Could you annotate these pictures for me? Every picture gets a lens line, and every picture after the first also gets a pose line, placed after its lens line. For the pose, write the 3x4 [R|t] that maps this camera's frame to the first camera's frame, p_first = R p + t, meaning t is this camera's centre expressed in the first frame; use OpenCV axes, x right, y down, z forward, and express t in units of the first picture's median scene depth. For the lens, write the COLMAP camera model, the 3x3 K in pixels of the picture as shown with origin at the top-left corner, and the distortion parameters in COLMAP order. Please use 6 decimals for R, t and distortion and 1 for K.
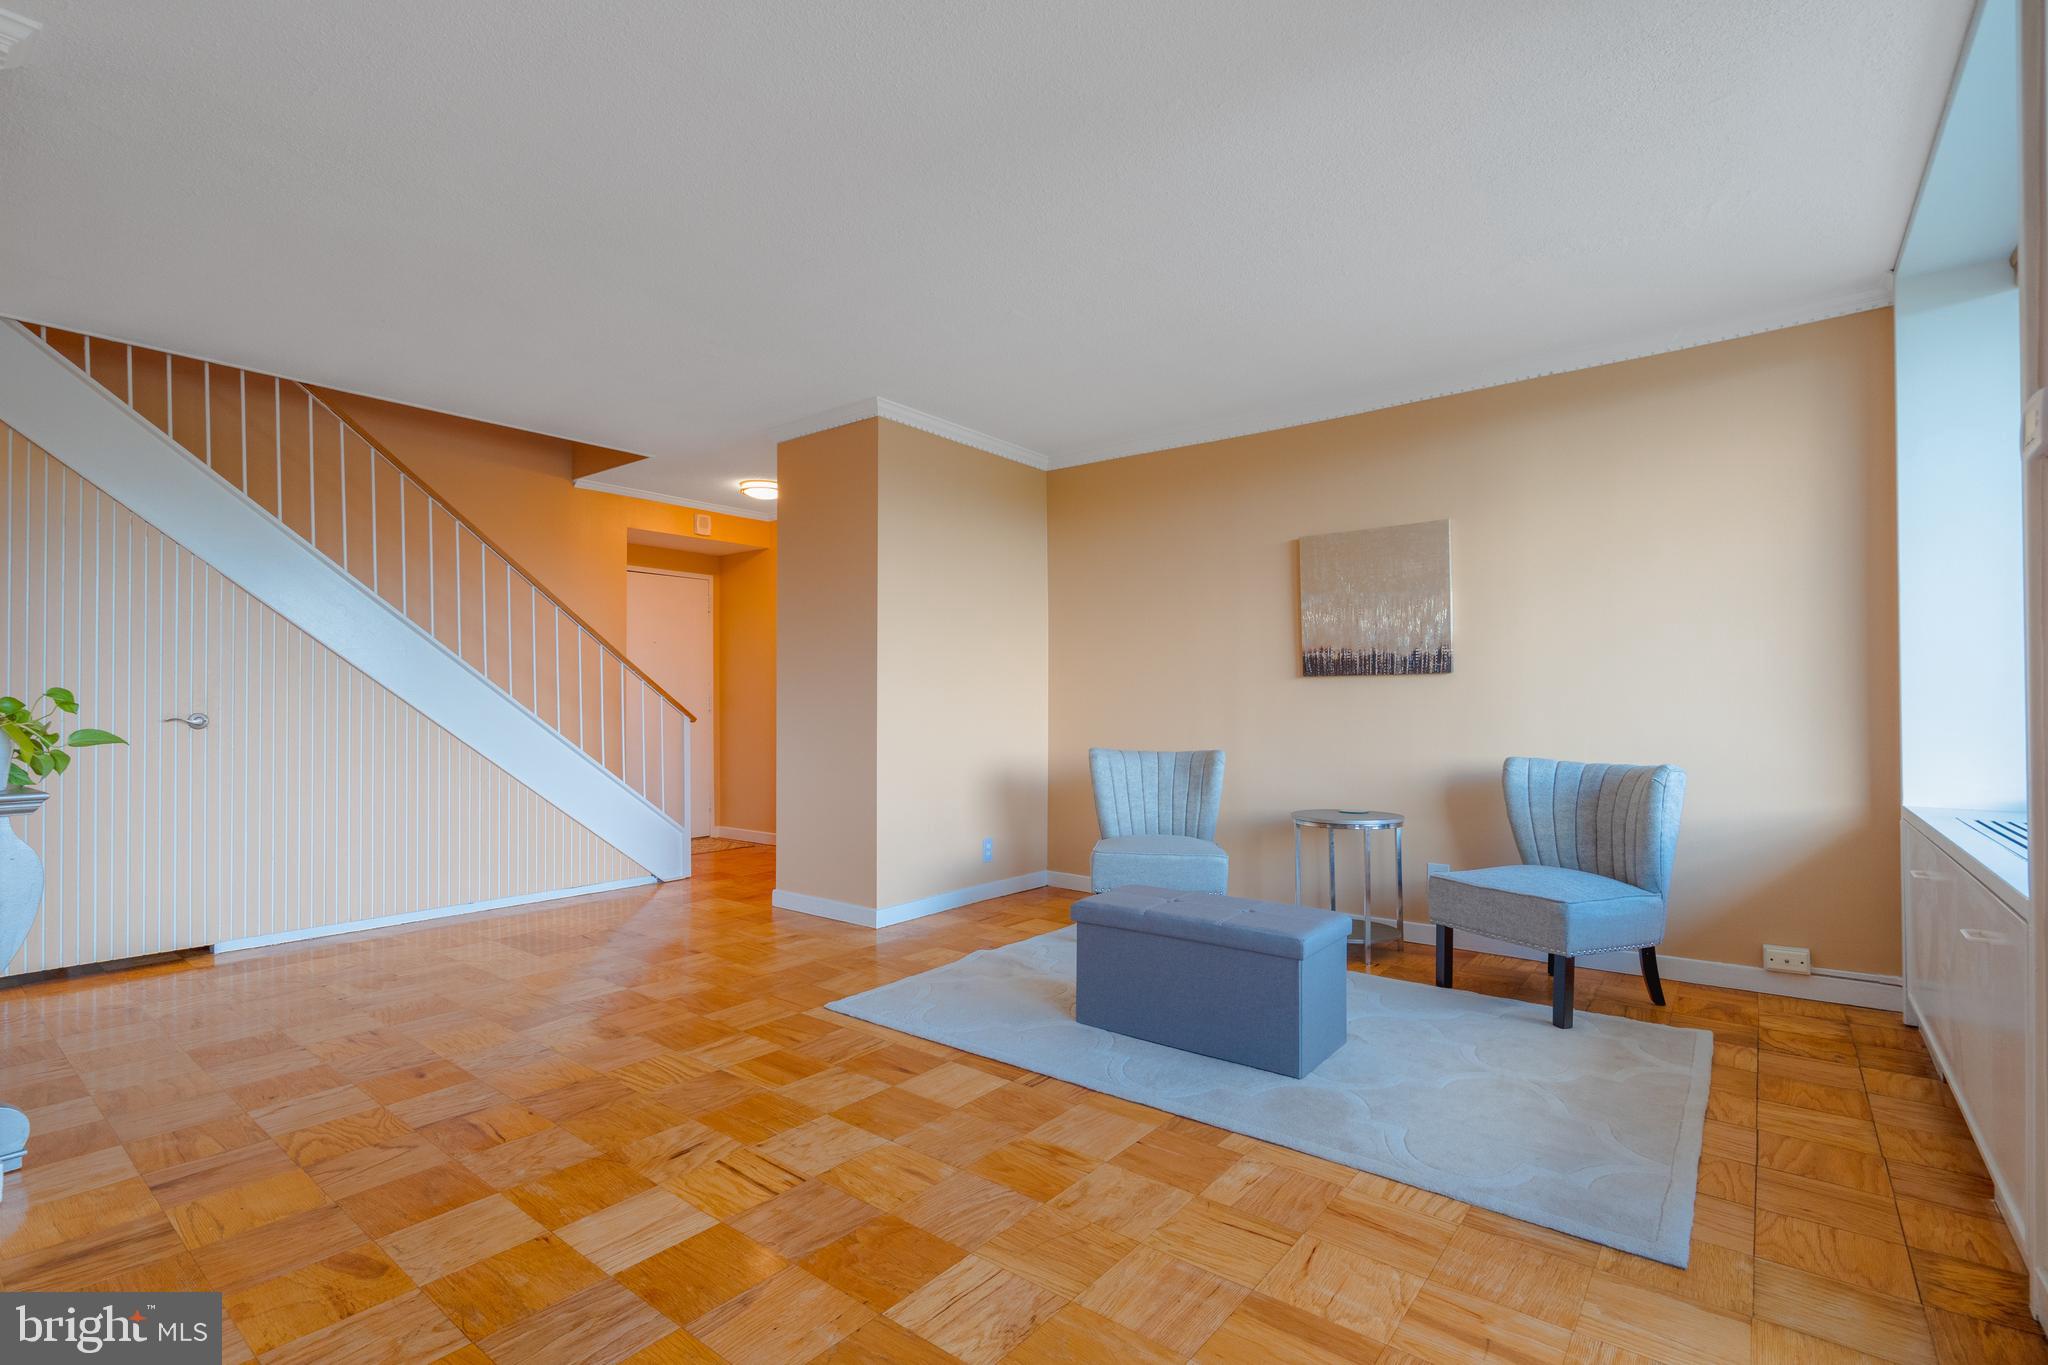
lens RADIAL K [[930.3, 0, 1022.6], [0, 930.3, 703.3], [0, 0, 1]] dist [-0.001842, 0.000473]
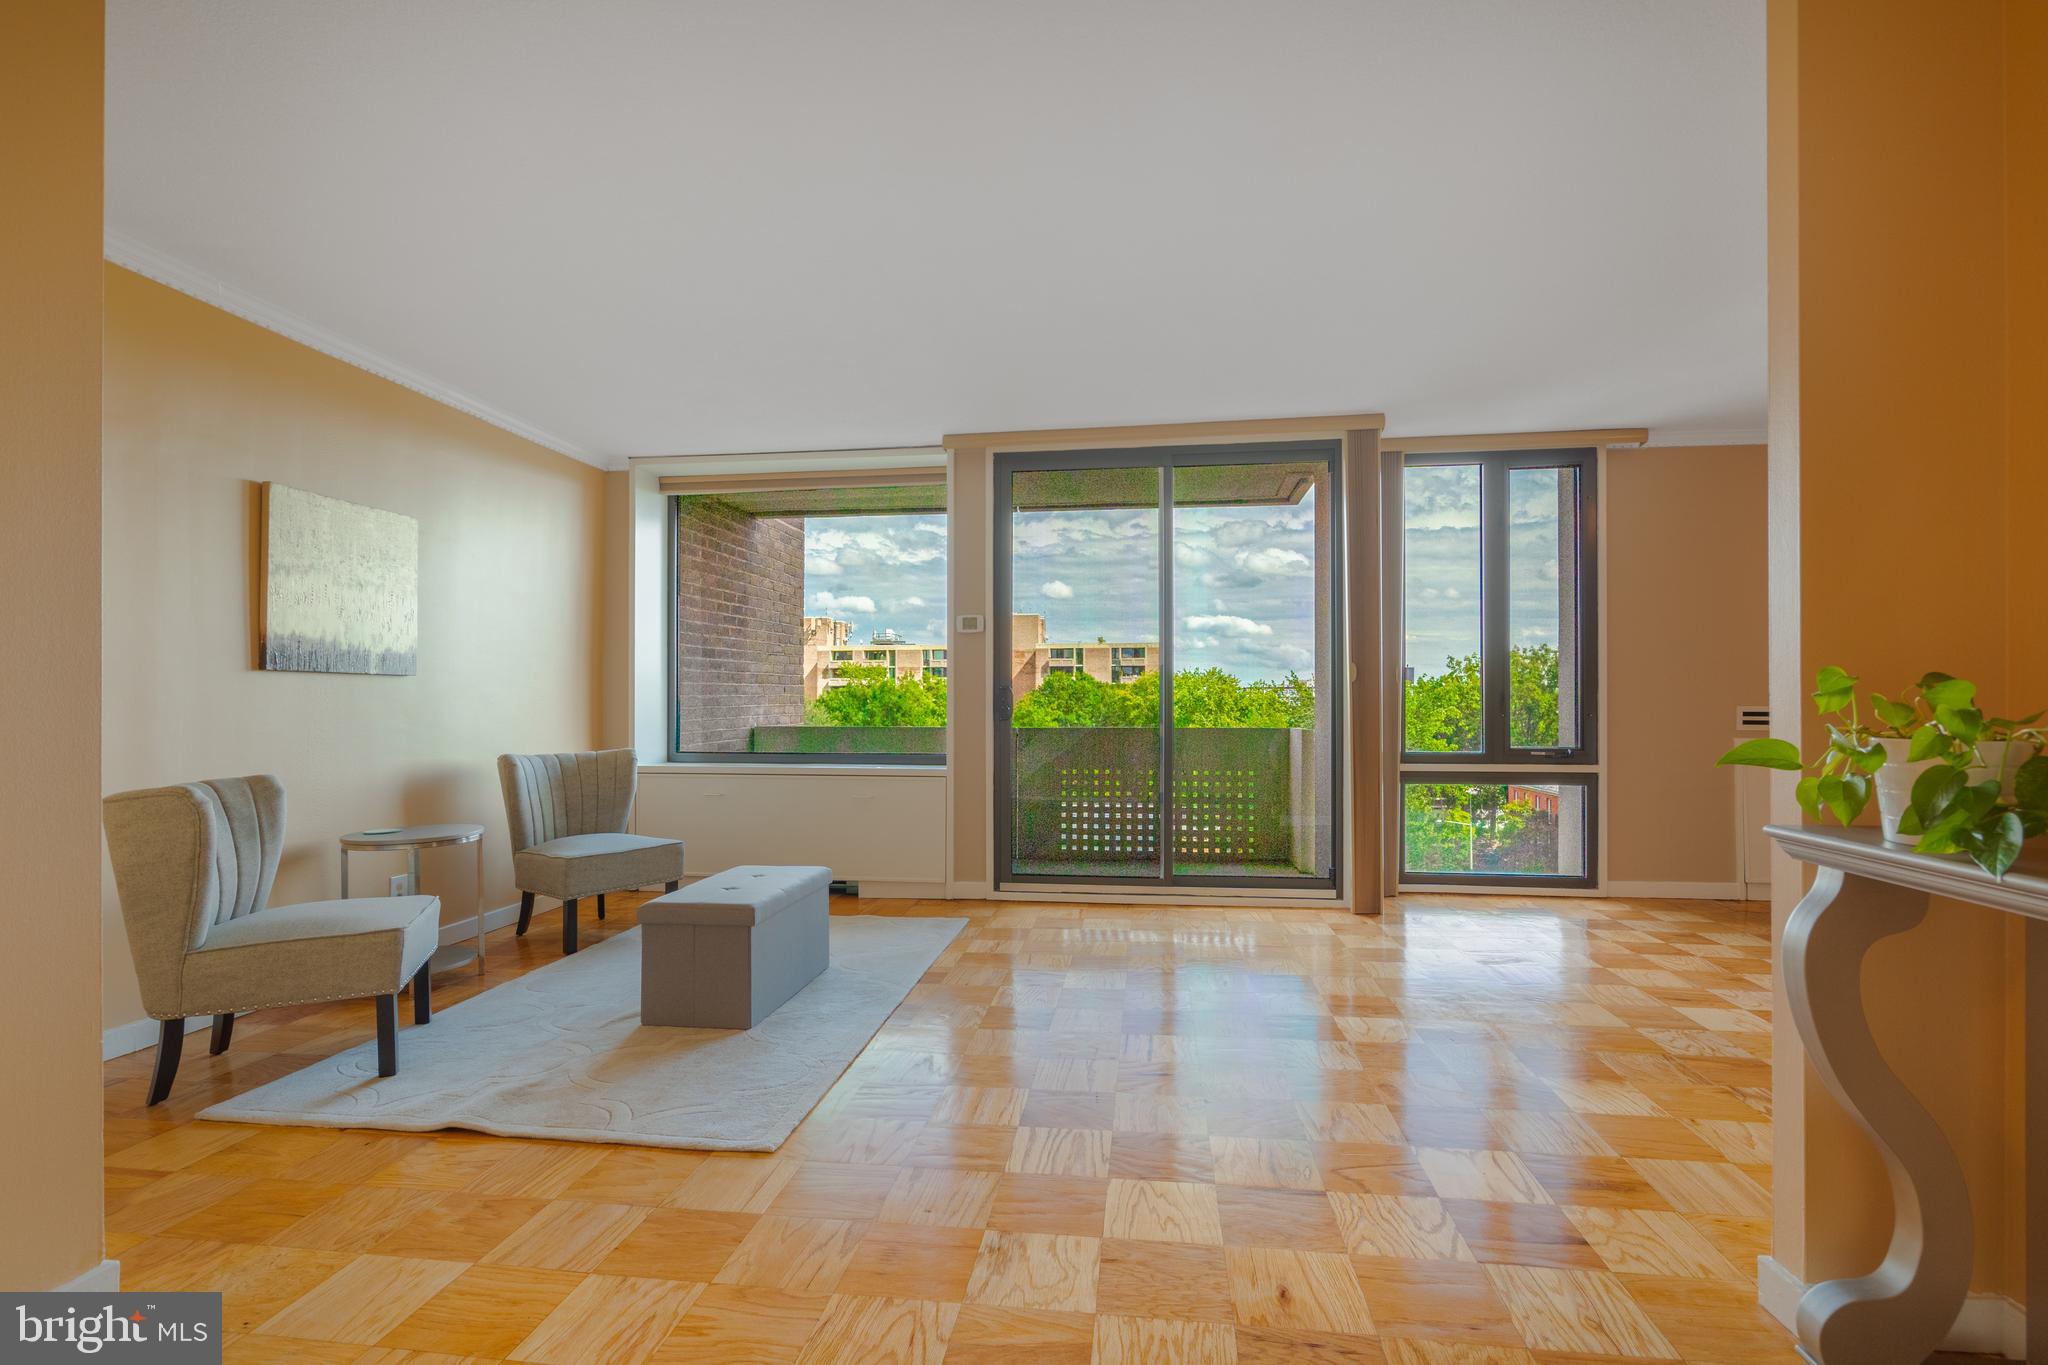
lens RADIAL K [[930.3, 0, 1022.6], [0, 930.3, 703.3], [0, 0, 1]] dist [-0.001842, 0.000473]
pose [[-0.512635, 0.006157, 0.858585, -1.421875], [0.001077, 0.999978, -0.006528, 0.009520], [-0.858606, -0.002422, -0.512630, 1.911029]]
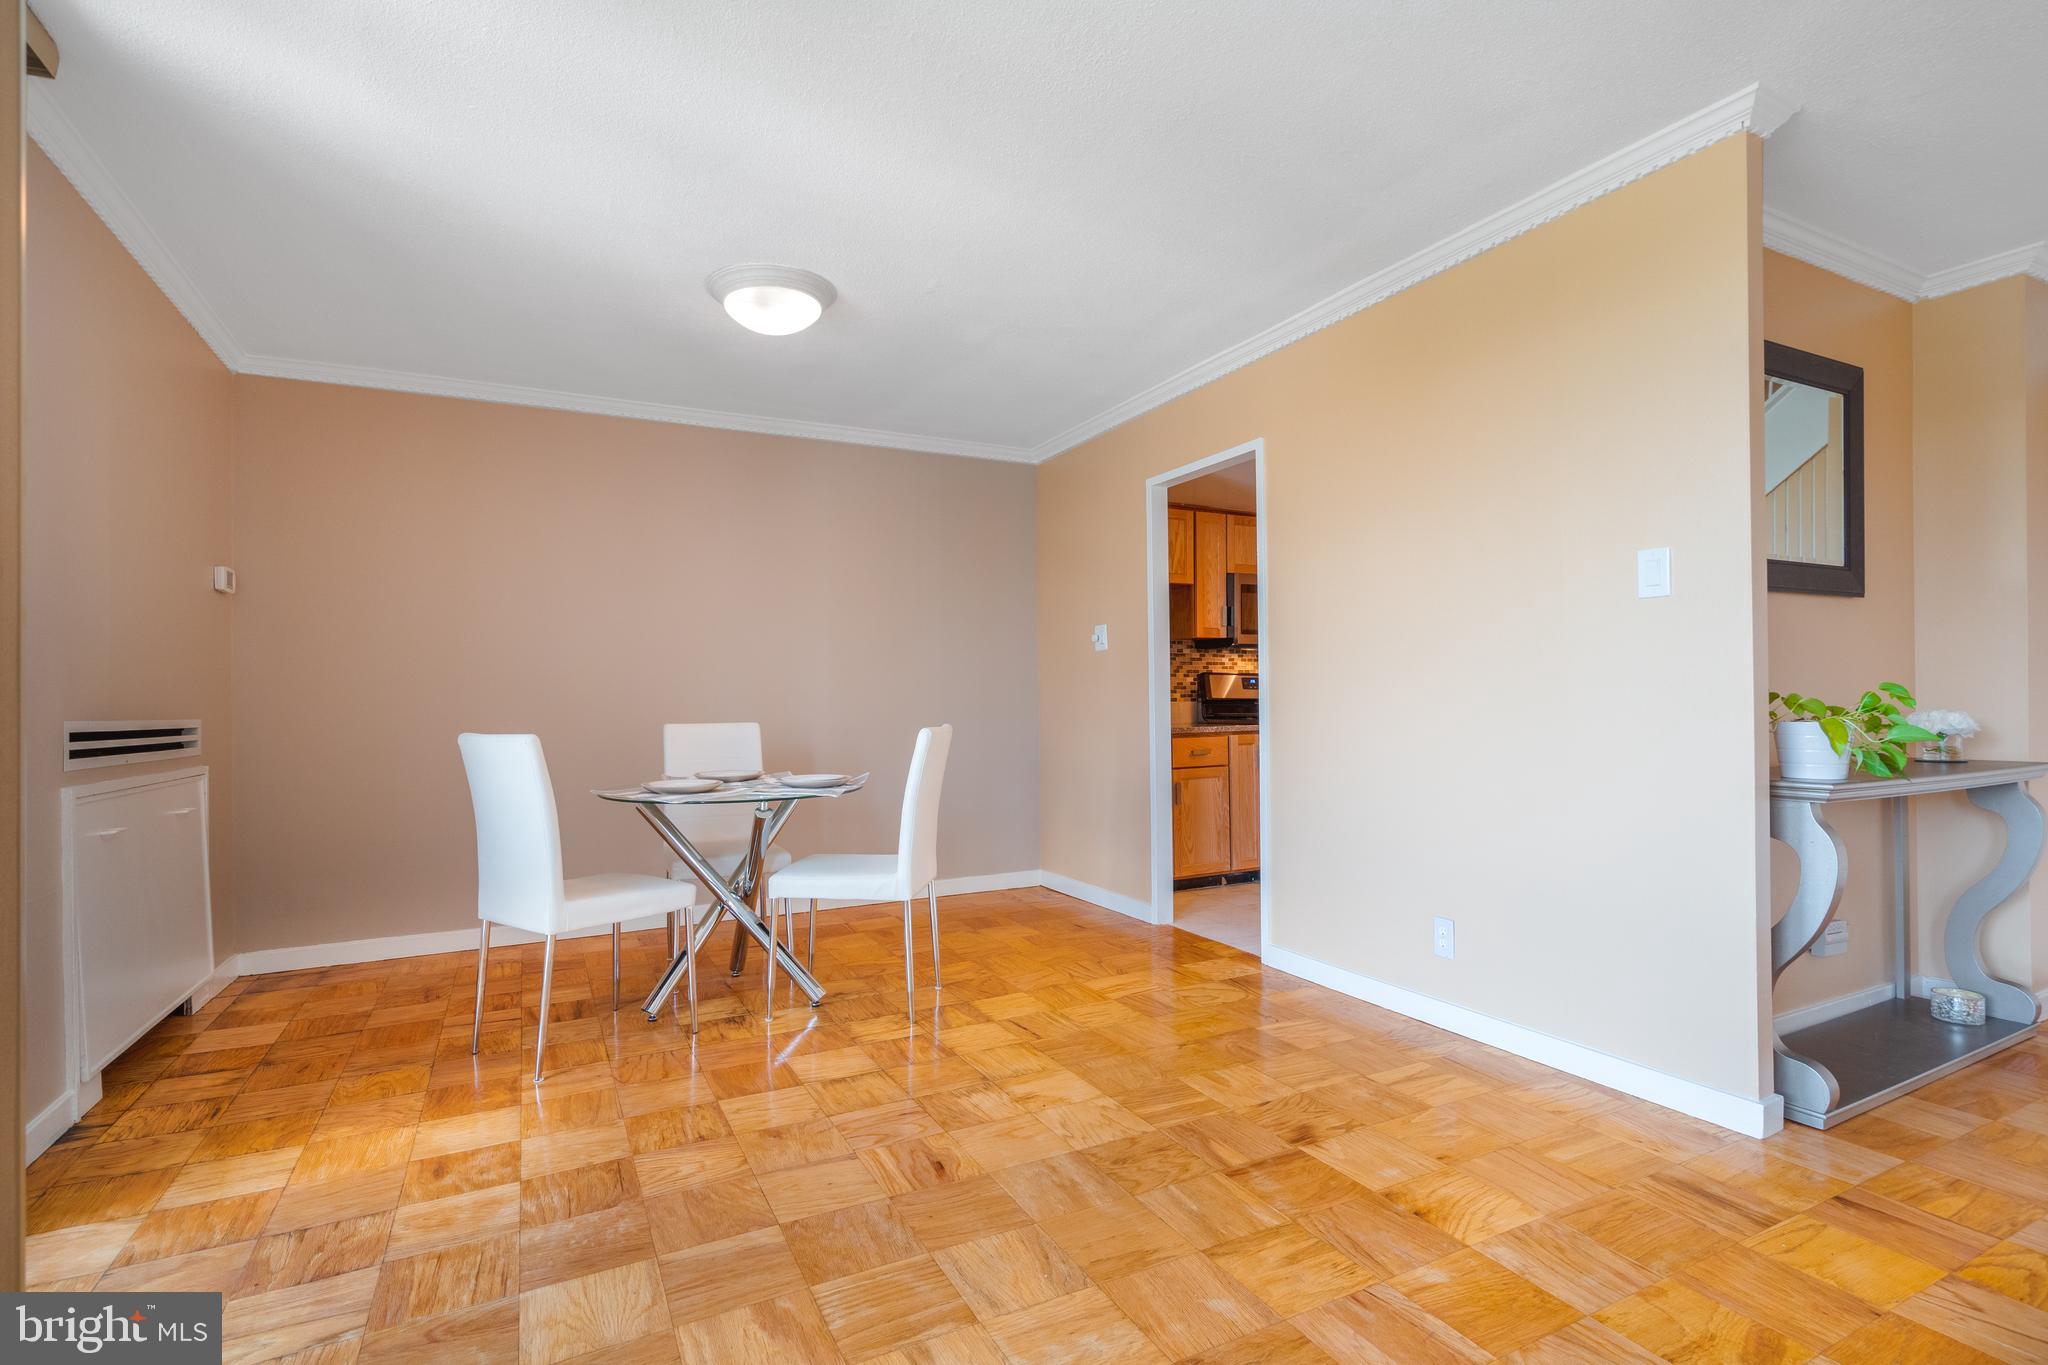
lens RADIAL K [[964.8, 0, 1018.3], [0, 964.8, 695.8], [0, 0, 1]] dist [-0.002753, 0.000308]
pose [[-0.407851, 0.001924, -0.913047, 0.332992], [0.011870, 0.999924, -0.003195, -0.011390], [0.912971, -0.012141, -0.407843, 0.631788]]
